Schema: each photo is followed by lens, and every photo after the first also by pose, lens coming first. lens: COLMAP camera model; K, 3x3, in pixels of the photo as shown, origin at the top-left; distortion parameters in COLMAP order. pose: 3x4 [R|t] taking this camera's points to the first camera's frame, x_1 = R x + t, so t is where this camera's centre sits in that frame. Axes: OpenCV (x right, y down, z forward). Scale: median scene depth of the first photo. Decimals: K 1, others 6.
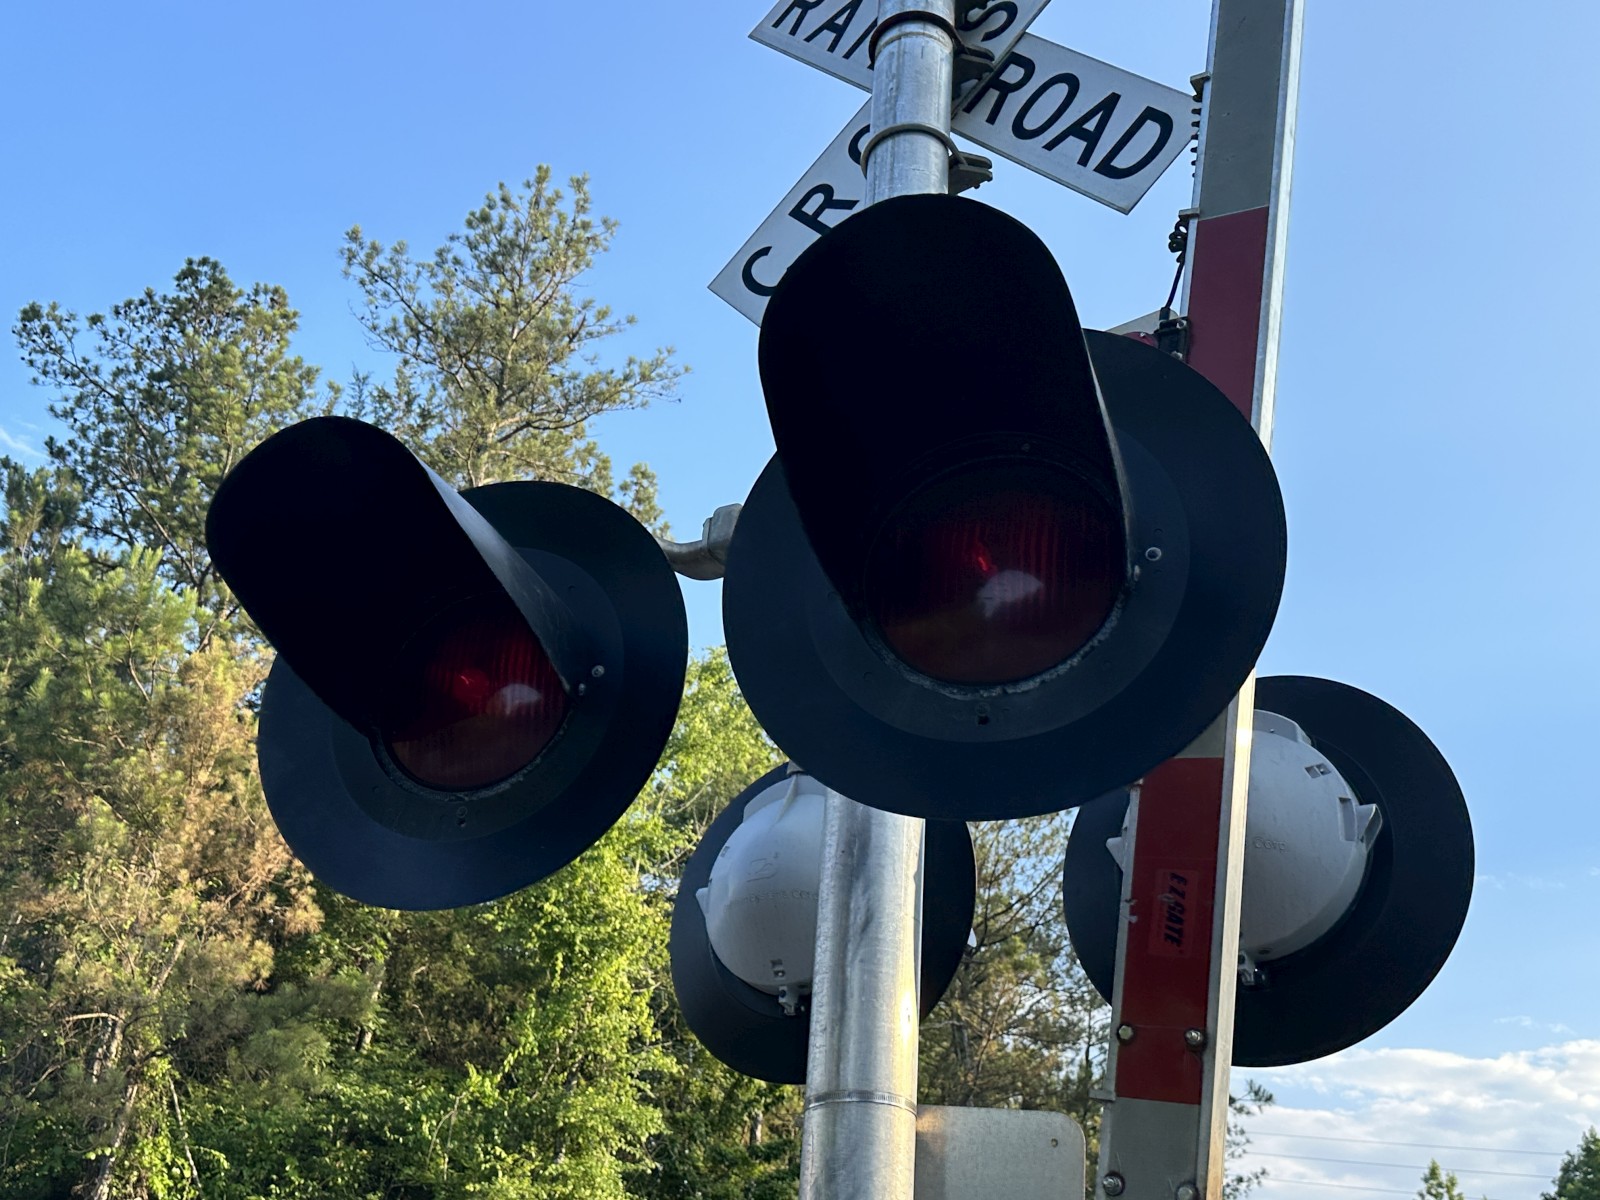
lens RADIAL K [[1620.1, 0, 782.1], [0, 1620.1, 602.8], [0, 0, 1]] dist [0.107277, -0.259624]
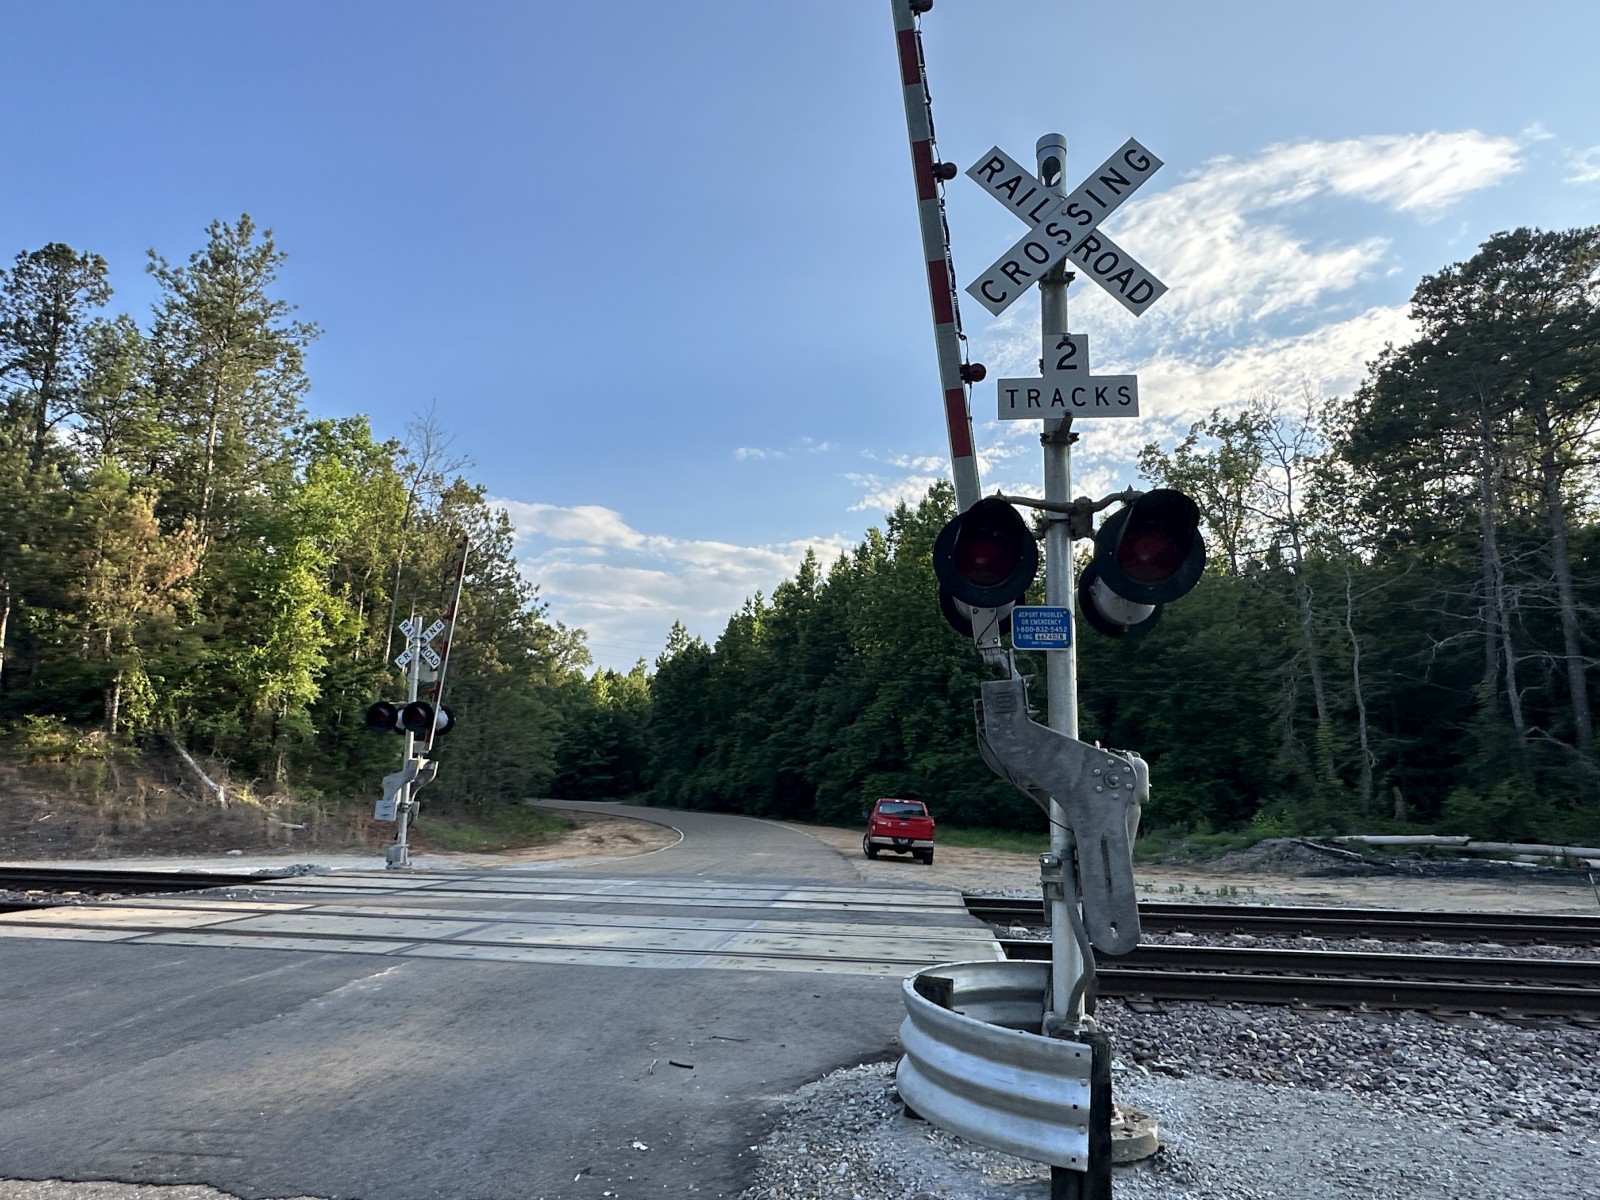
lens RADIAL K [[1008.5, 0, 791.0], [0, 1008.5, 606.1], [0, 0, 1]] dist [0.000472, -0.000126]
pose [[0.909259, 0.010657, 0.416093, -0.069930], [-0.149051, 0.941715, 0.301591, -0.456302], [-0.388627, -0.336244, 0.857852, -0.865836]]
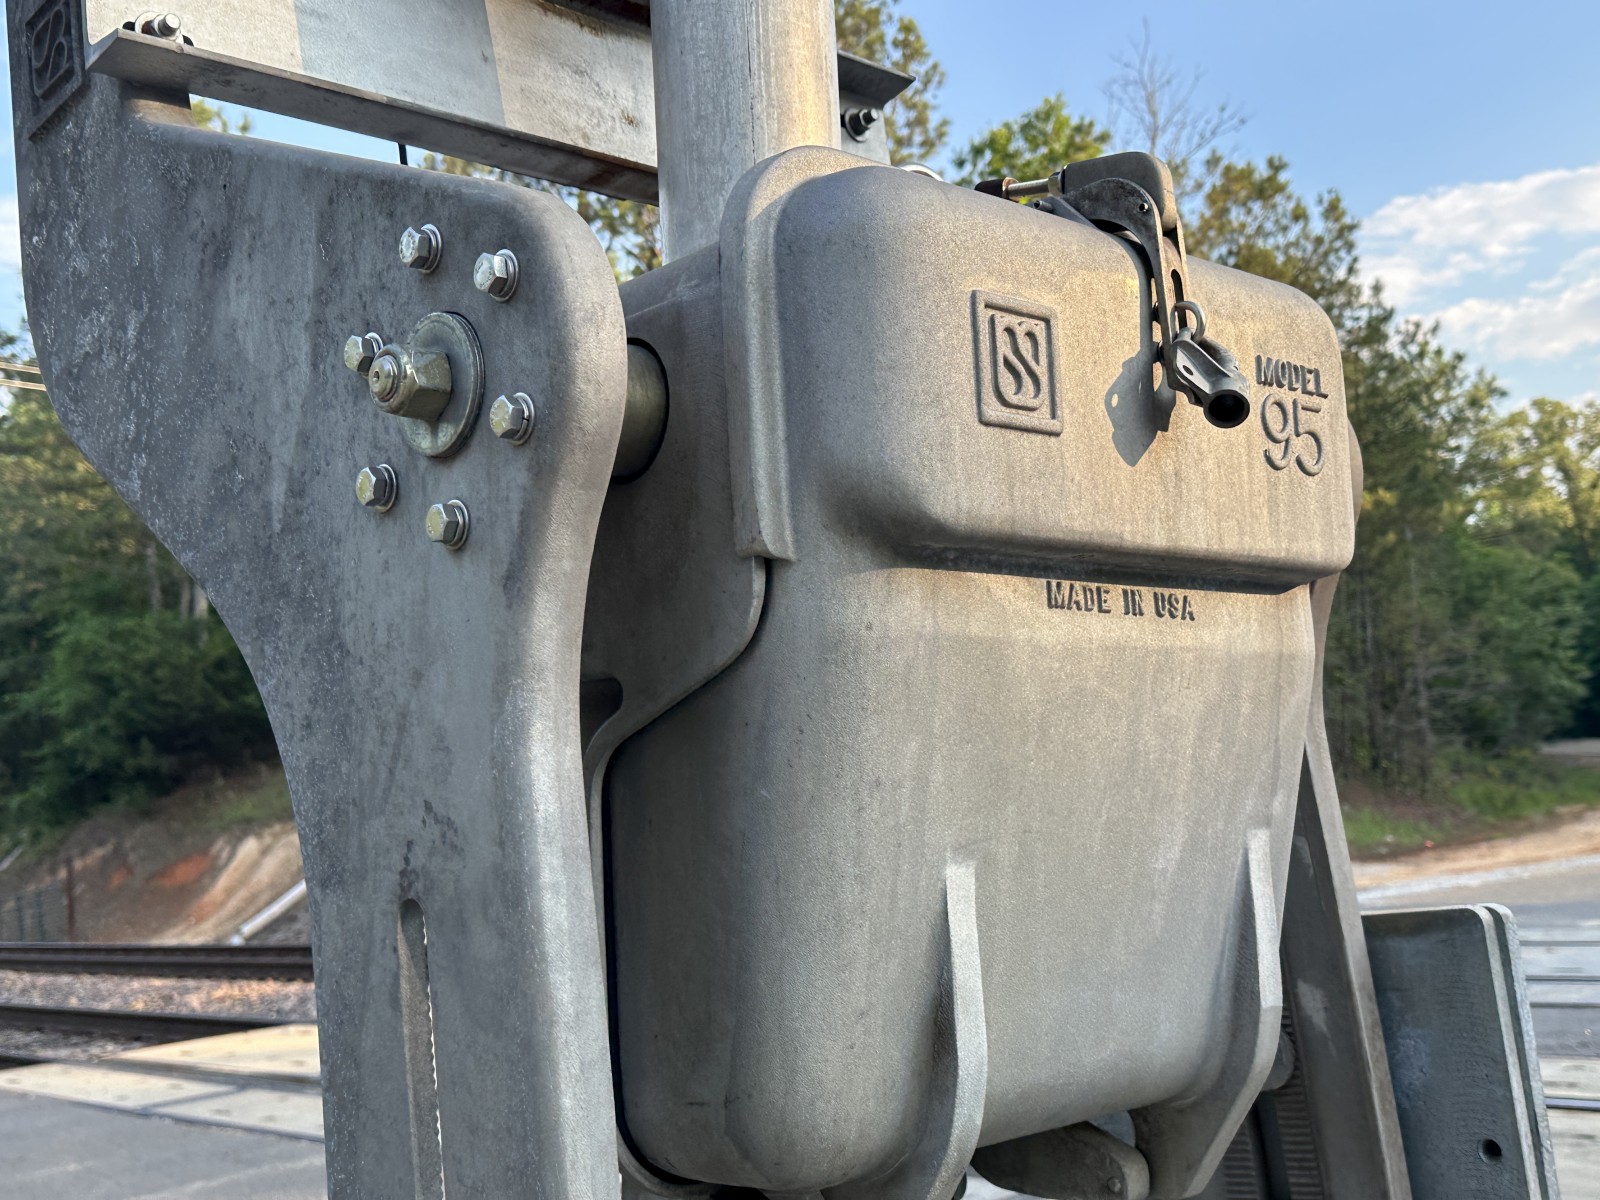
lens RADIAL K [[1820.2, 0, 800.0], [0, 1820.2, 600.0], [0, 0, 1]] dist [0.151272, -0.380924]
pose [[0.955401, -0.188114, -0.227643, 0.121389], [0.261964, 0.895713, 0.359269, -0.365953], [0.136319, -0.402880, 0.905044, -0.749308]]
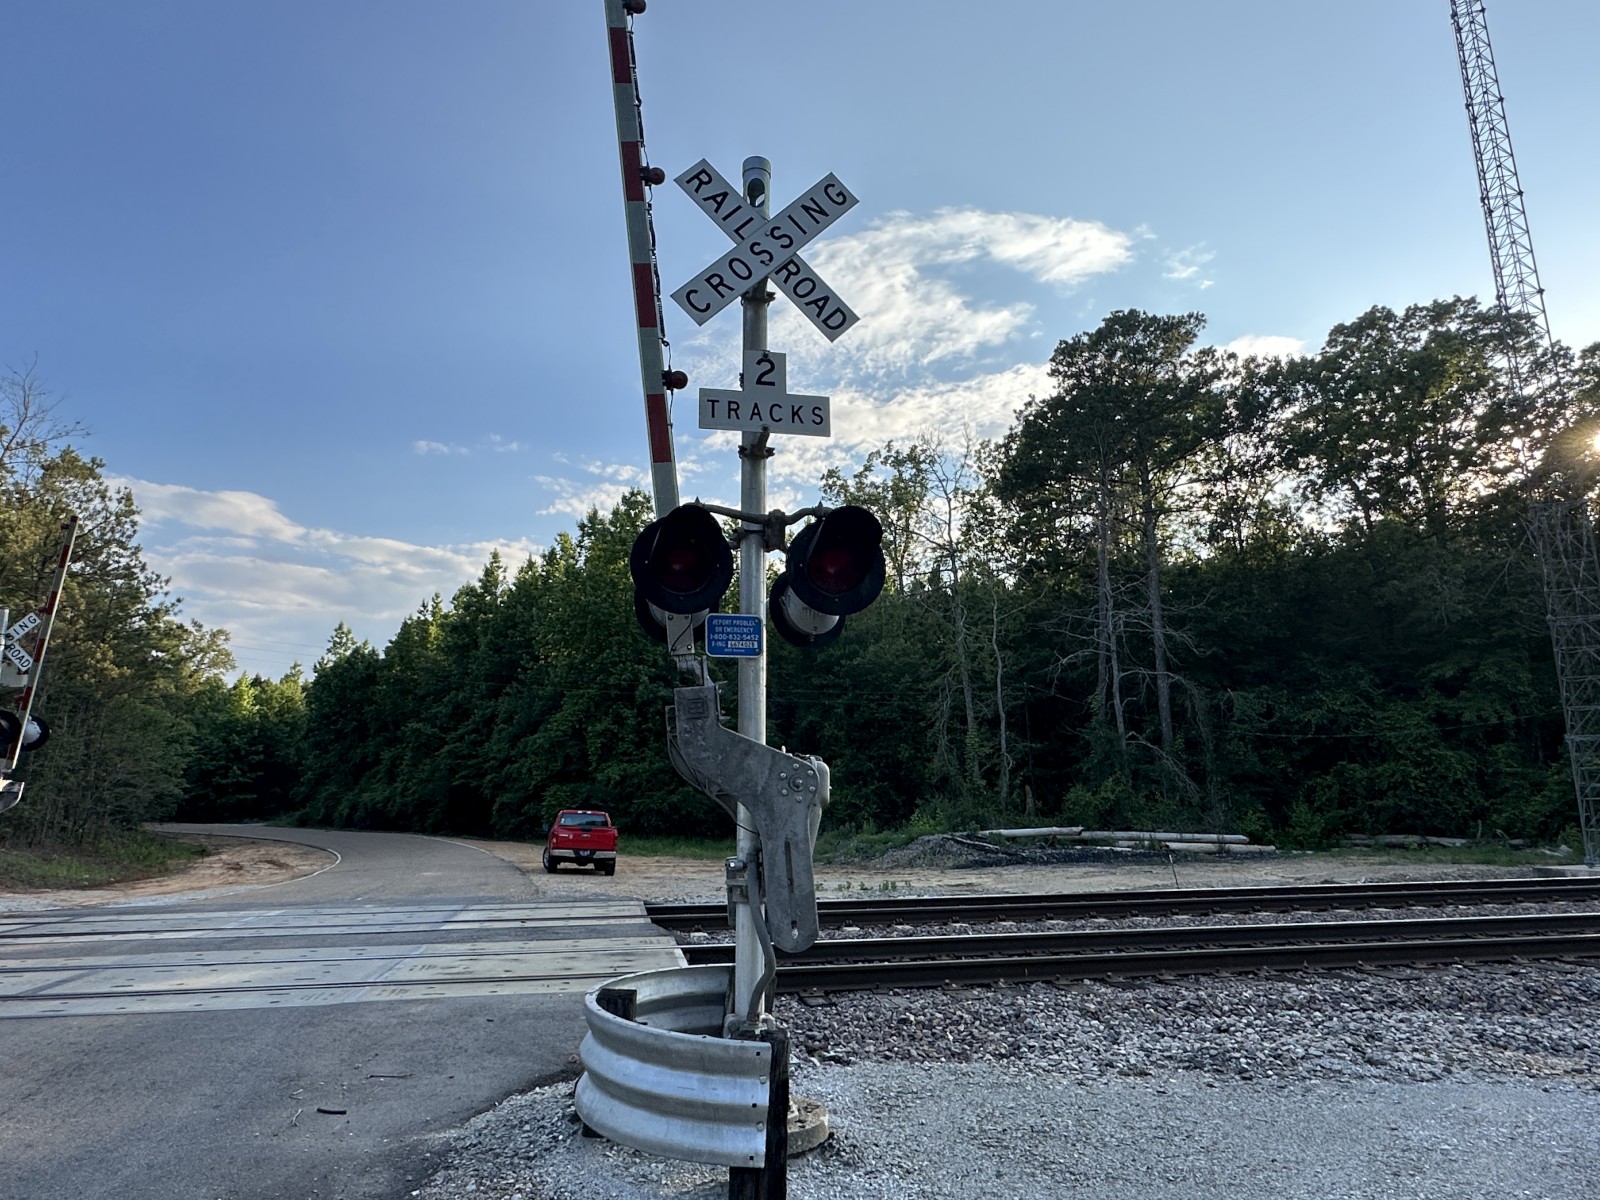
lens RADIAL K [[1006.5, 0, 802.0], [0, 1006.5, 605.1], [0, 0, 1]] dist [-0.001961, 0.000238]
pose [[0.733604, 0.041975, 0.678280, -0.069430], [-0.262656, 0.938042, 0.226030, -0.453983], [-0.626767, -0.343971, 0.699176, -0.862753]]
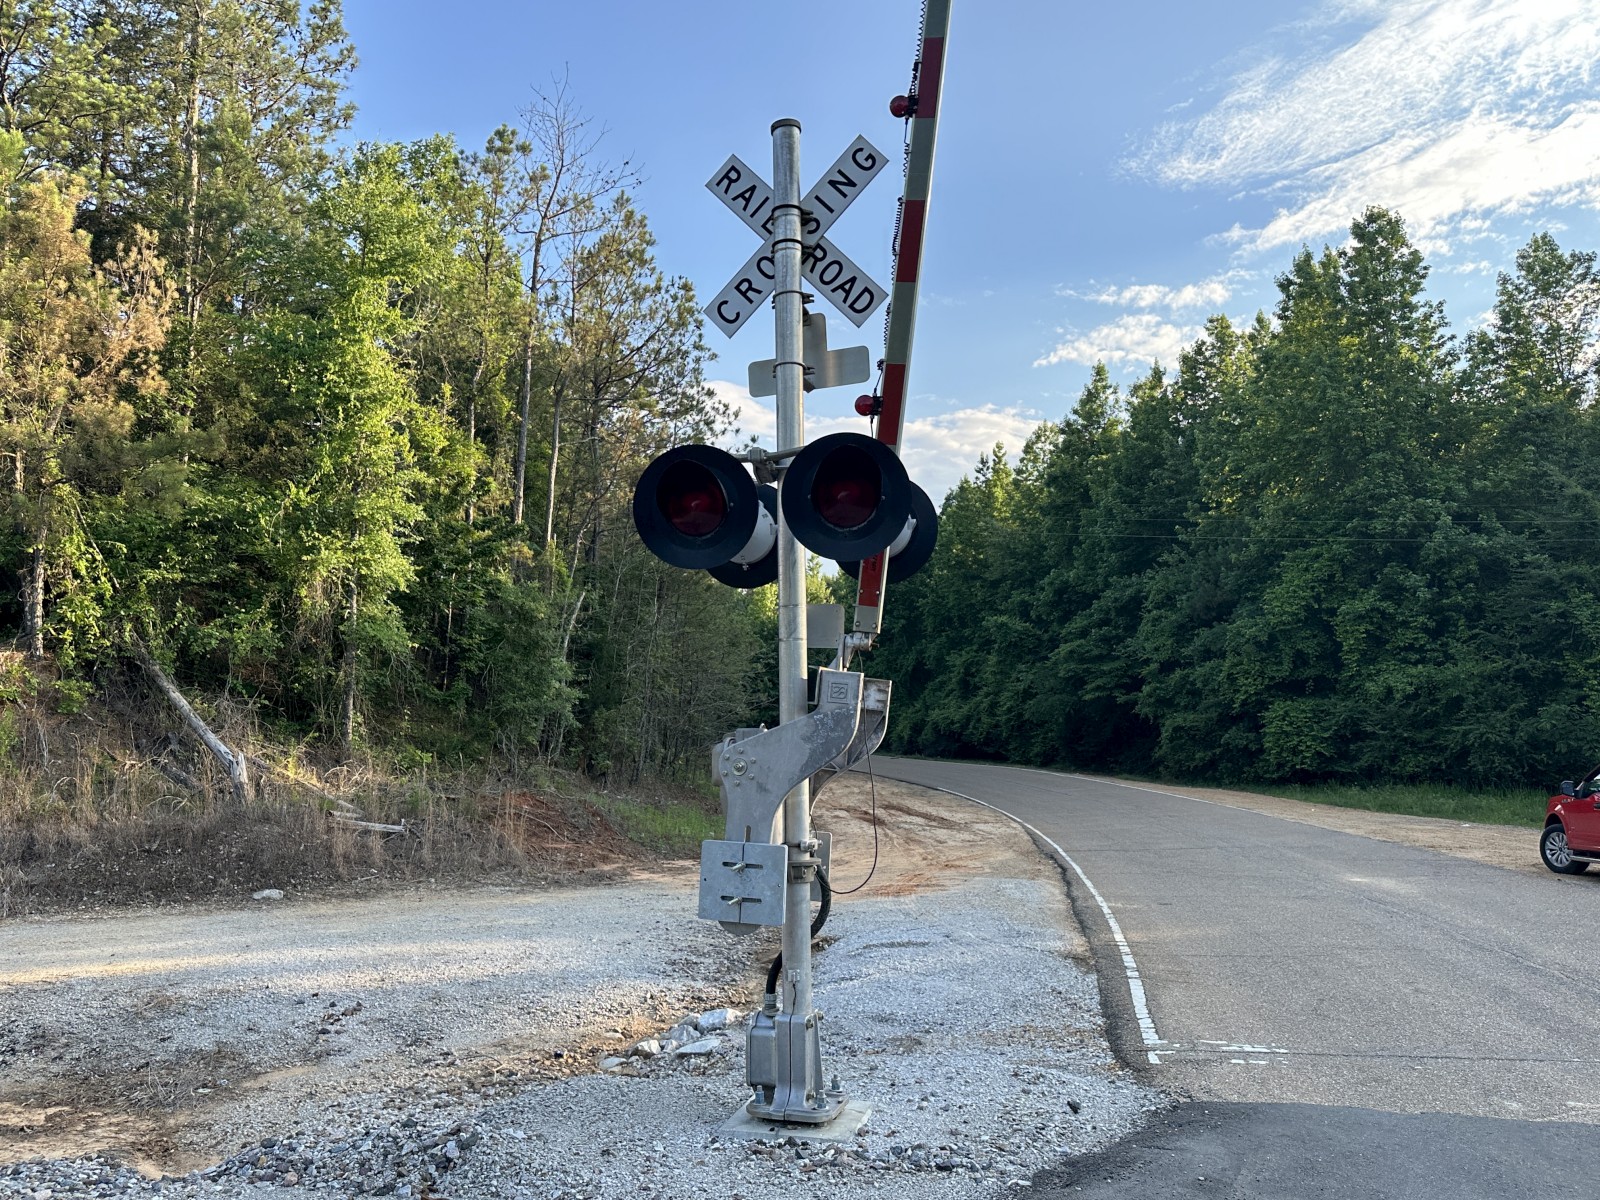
lens RADIAL K [[1225.3, 0, 780.4], [0, 1225.3, 596.6], [0, 0, 1]] dist [0.093134, -0.144243]
pose [[0.957252, -0.053332, 0.284297, -0.086641], [-0.064029, 0.919406, 0.388064, -0.091269], [-0.282081, -0.389678, 0.876688, -0.169635]]
